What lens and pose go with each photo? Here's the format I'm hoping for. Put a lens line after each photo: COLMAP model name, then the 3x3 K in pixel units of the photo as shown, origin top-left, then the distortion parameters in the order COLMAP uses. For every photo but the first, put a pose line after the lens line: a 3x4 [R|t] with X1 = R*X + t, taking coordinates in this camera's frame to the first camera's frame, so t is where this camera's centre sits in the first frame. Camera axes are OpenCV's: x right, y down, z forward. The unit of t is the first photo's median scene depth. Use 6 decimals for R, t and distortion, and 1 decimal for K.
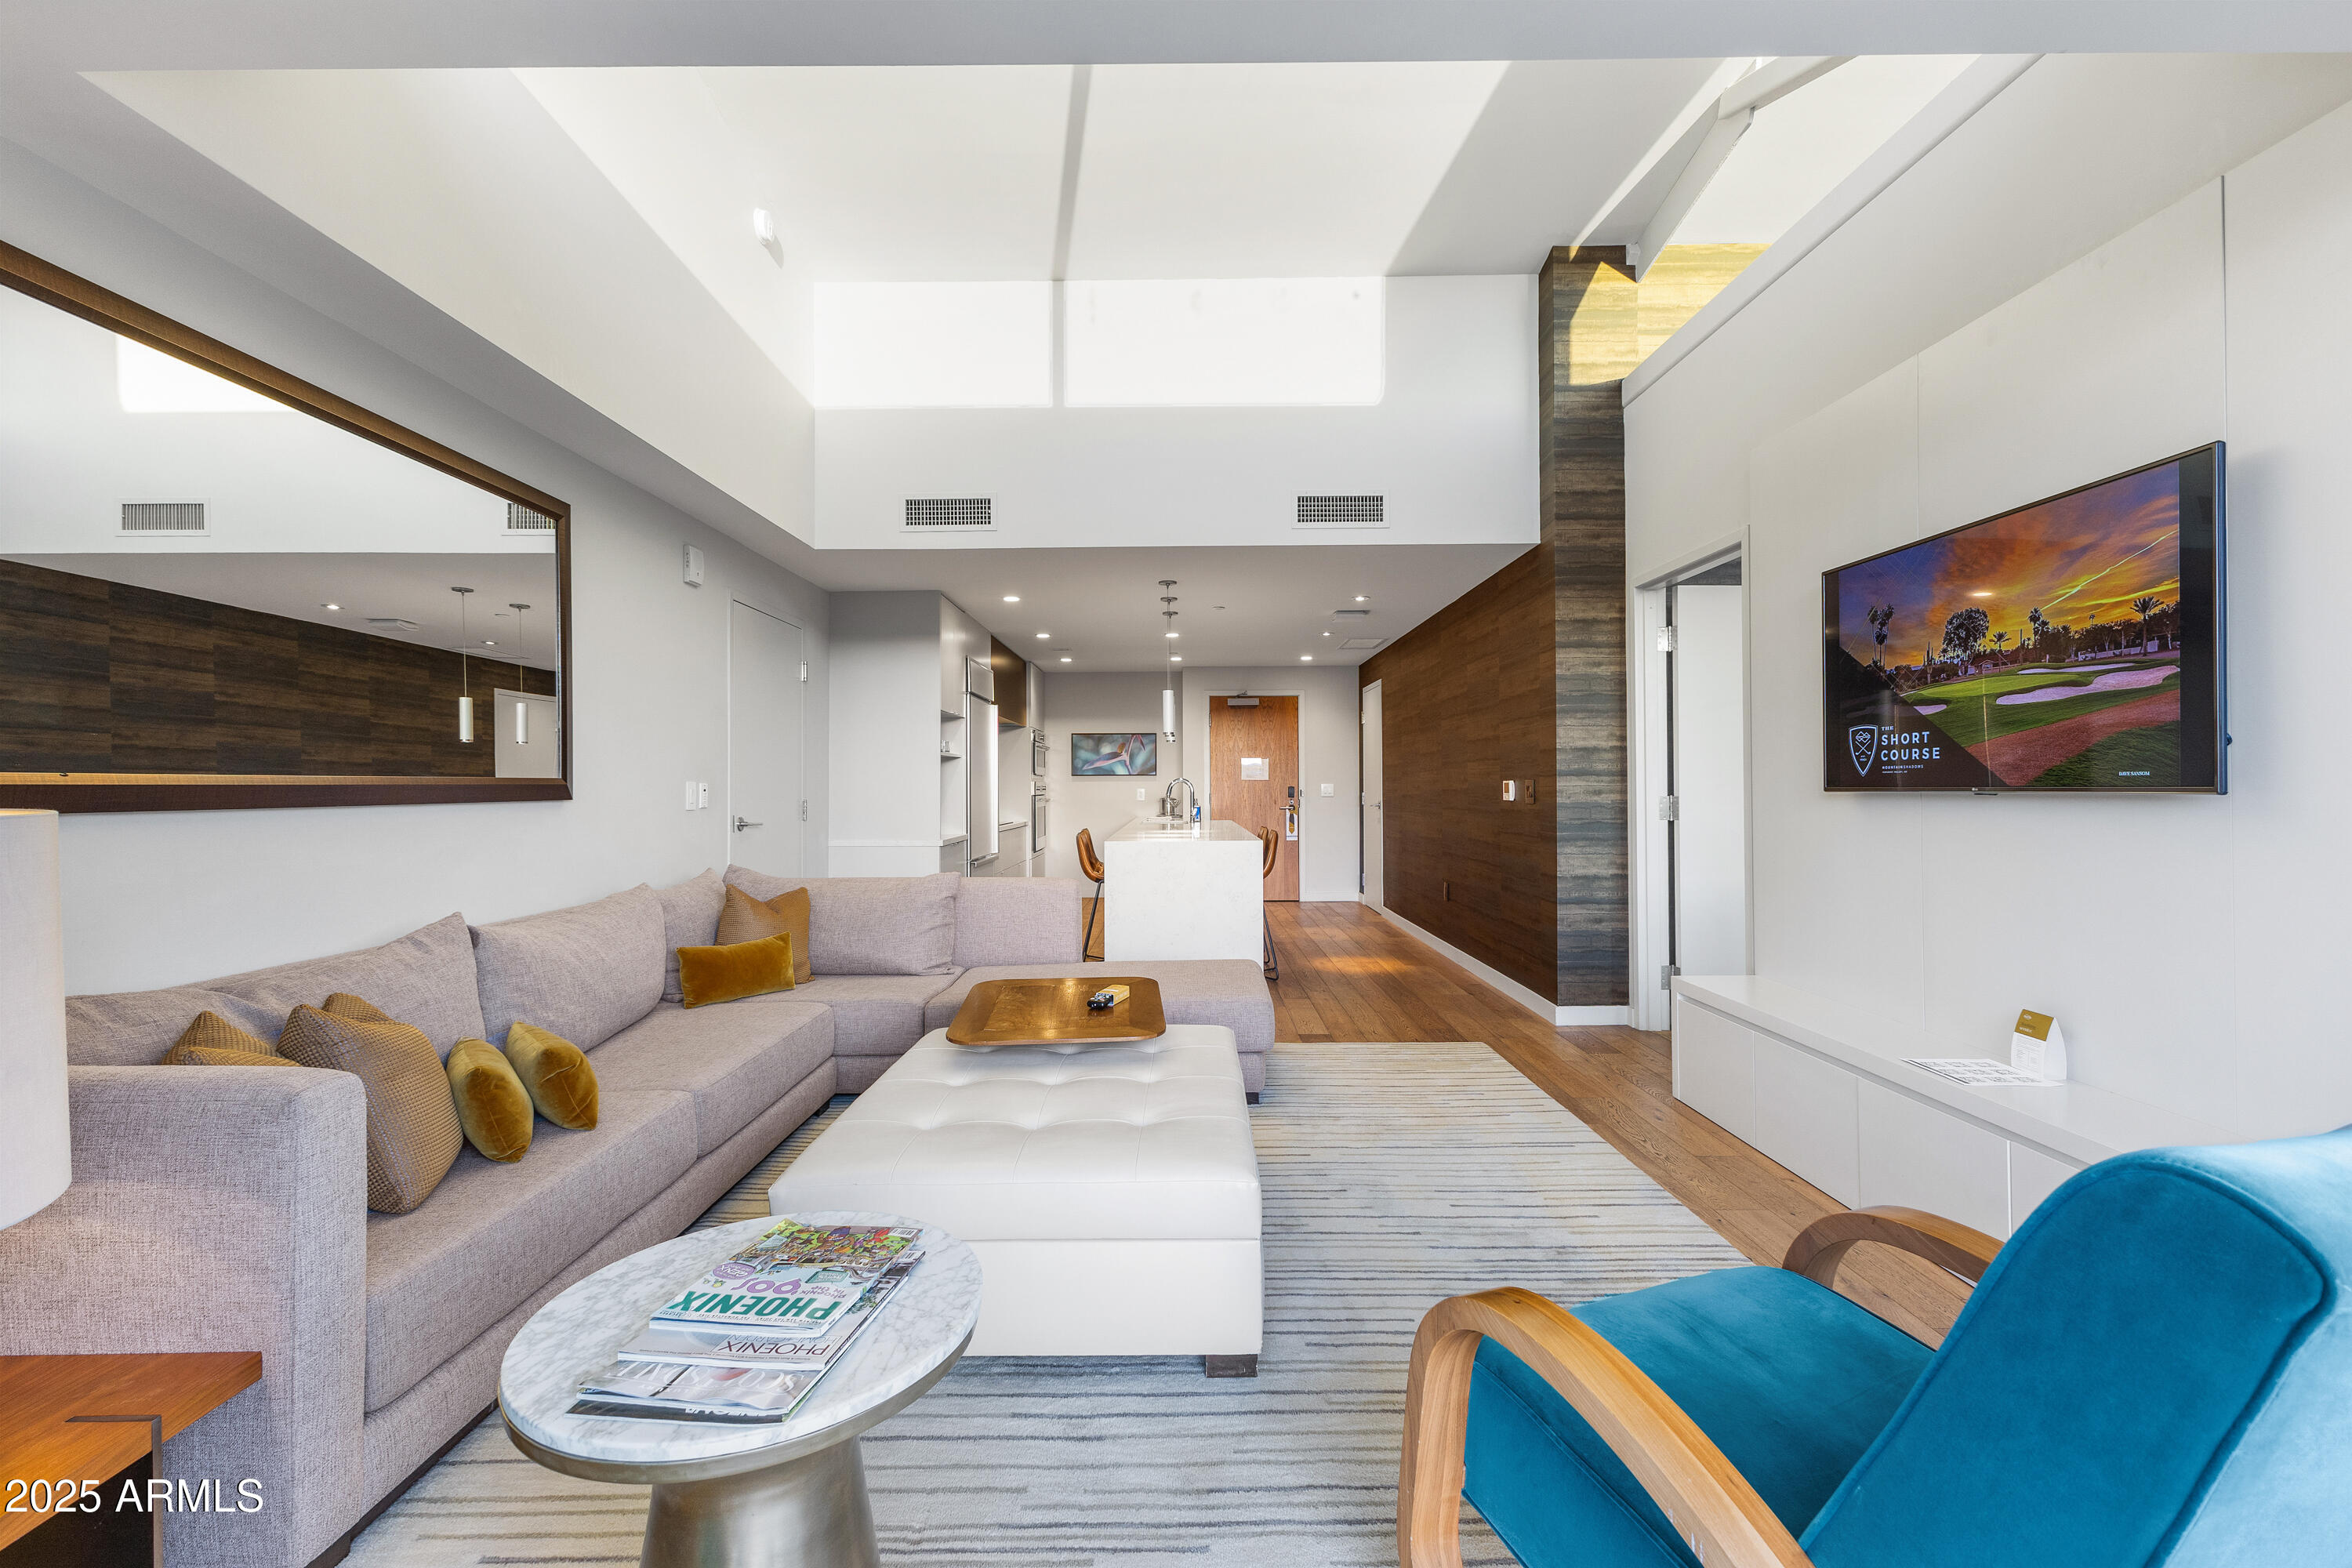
lens RADIAL K [[1015.5, 0, 1173.7], [0, 1015.5, 776.7], [0, 0, 1]] dist [0.001073, 0.000026]
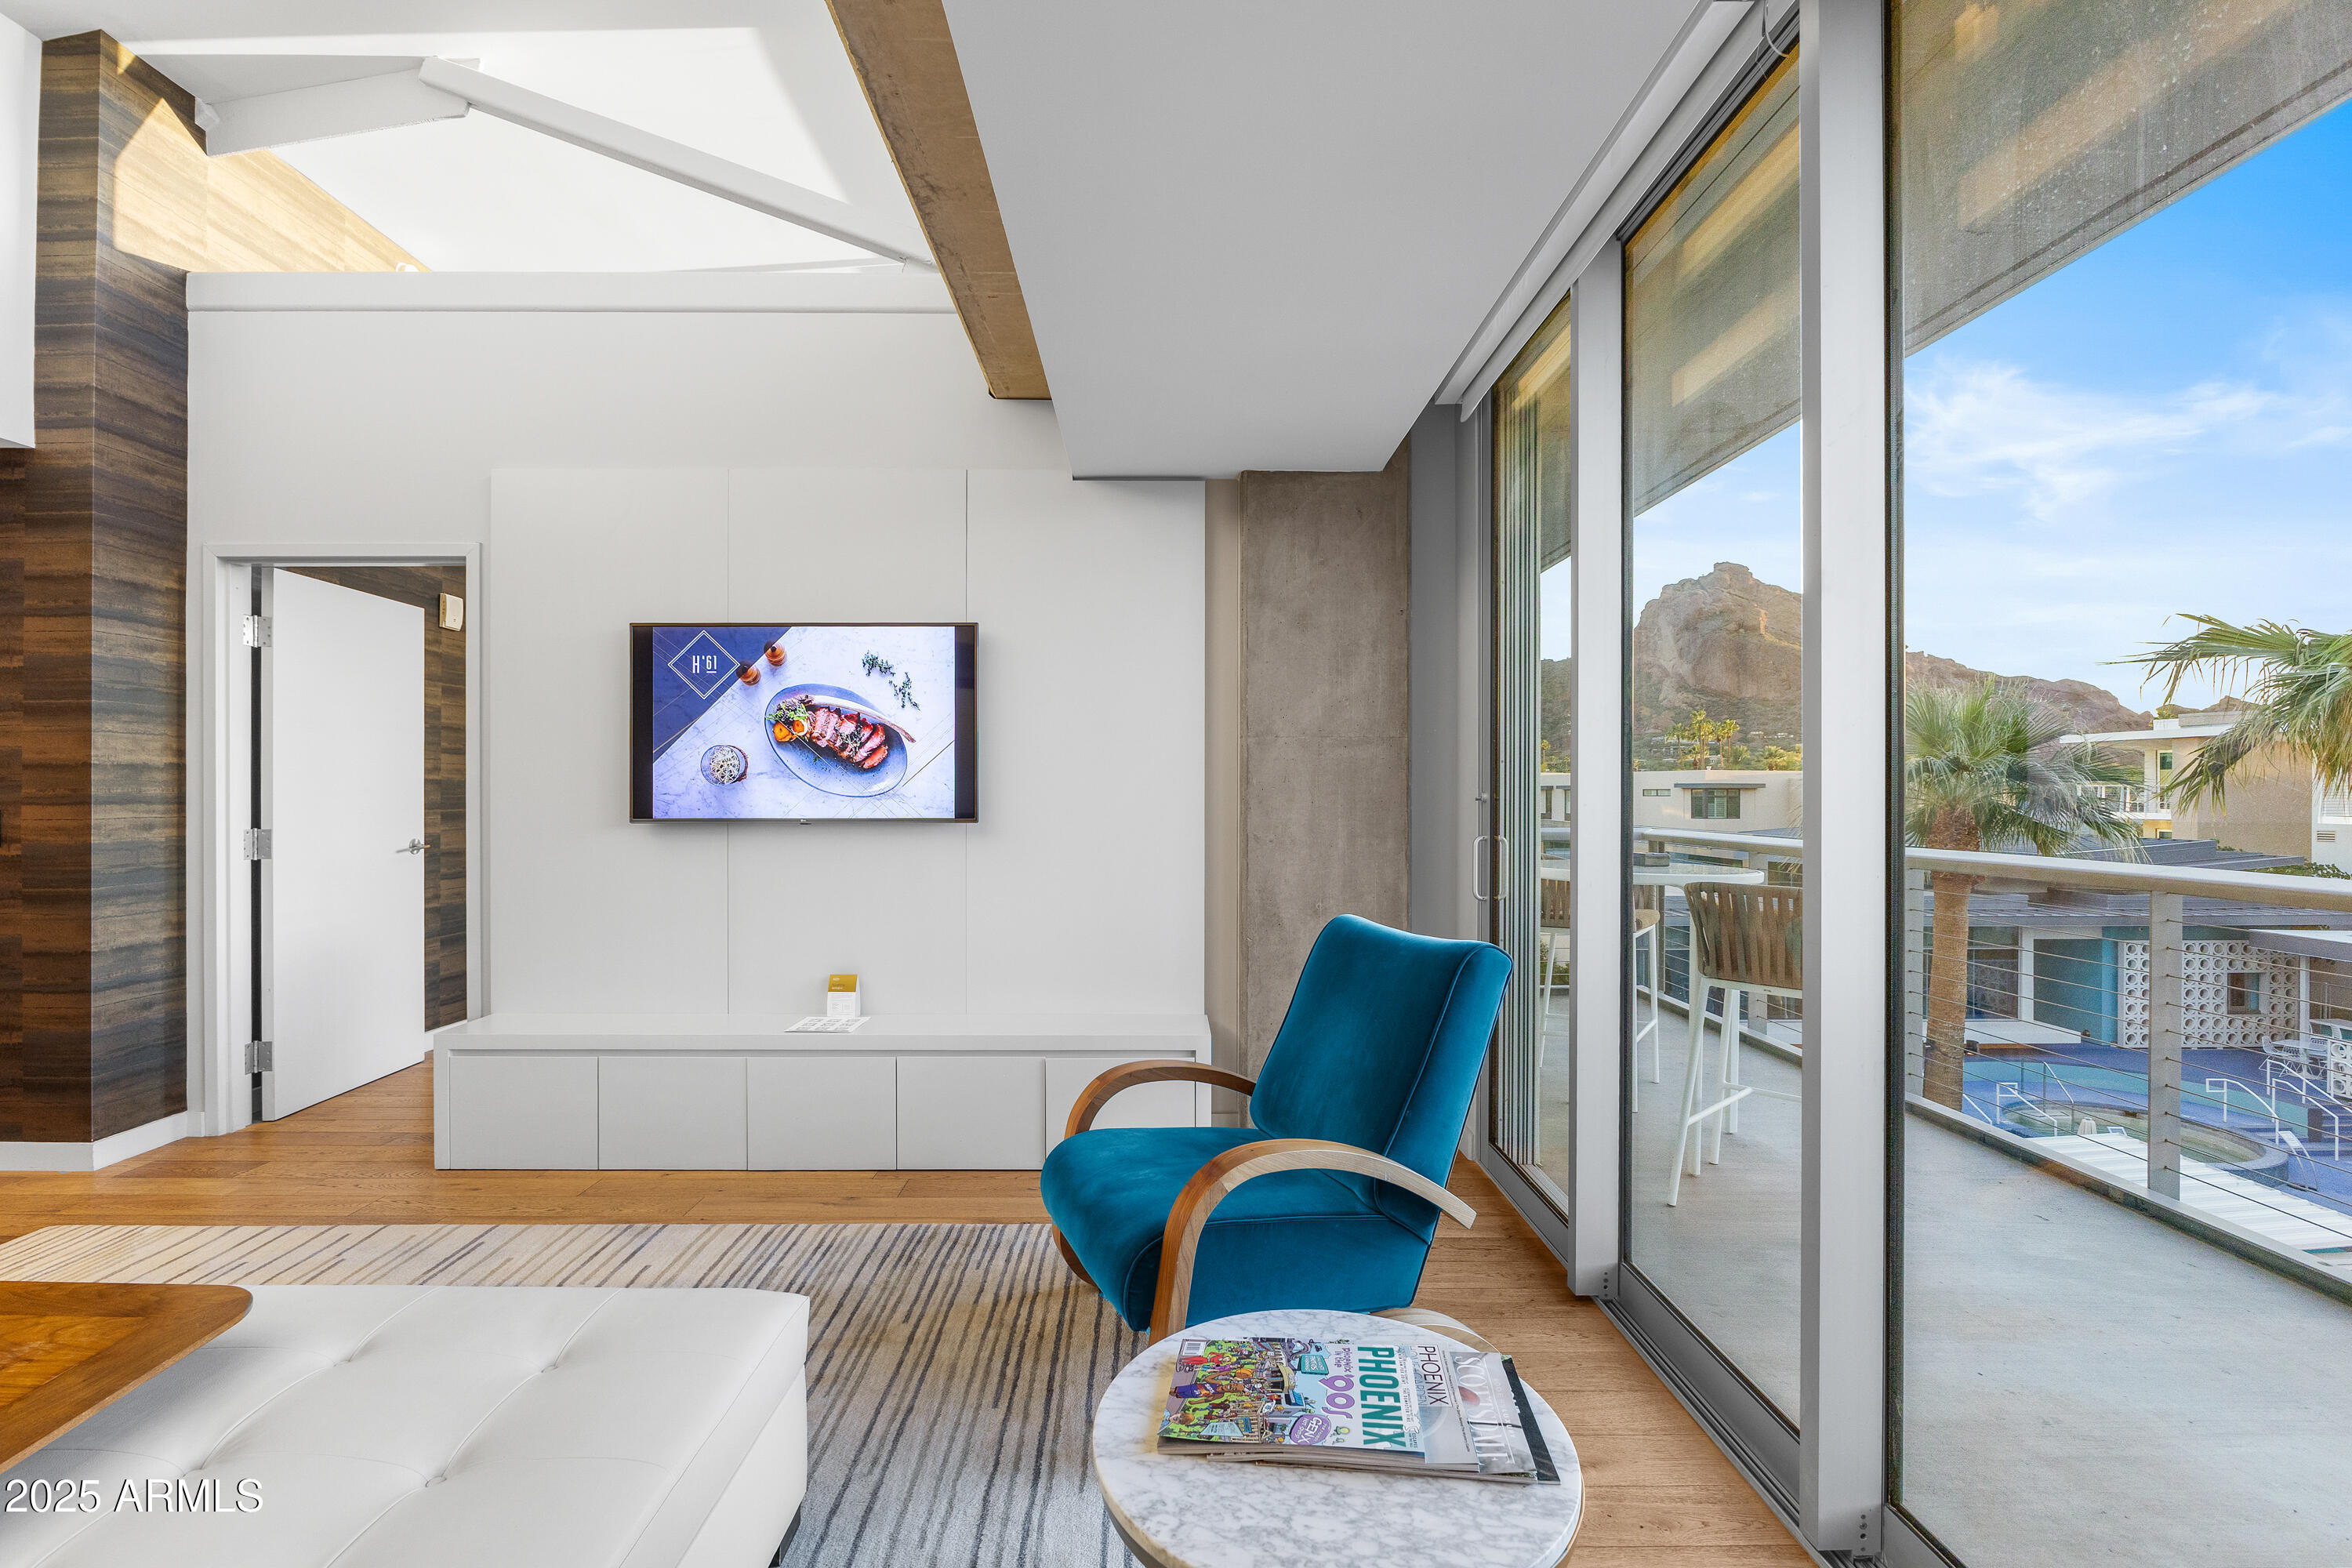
lens RADIAL K [[1051.8, 0, 1176.0], [0, 1051.8, 784.0], [0, 0, 1]] dist [-0.000418, -0.005264]
pose [[-0.023547, 0.011070, 0.999661, -0.340190], [-0.010768, 0.999878, -0.011326, -0.014213], [-0.999665, -0.011031, -0.023425, 0.290434]]
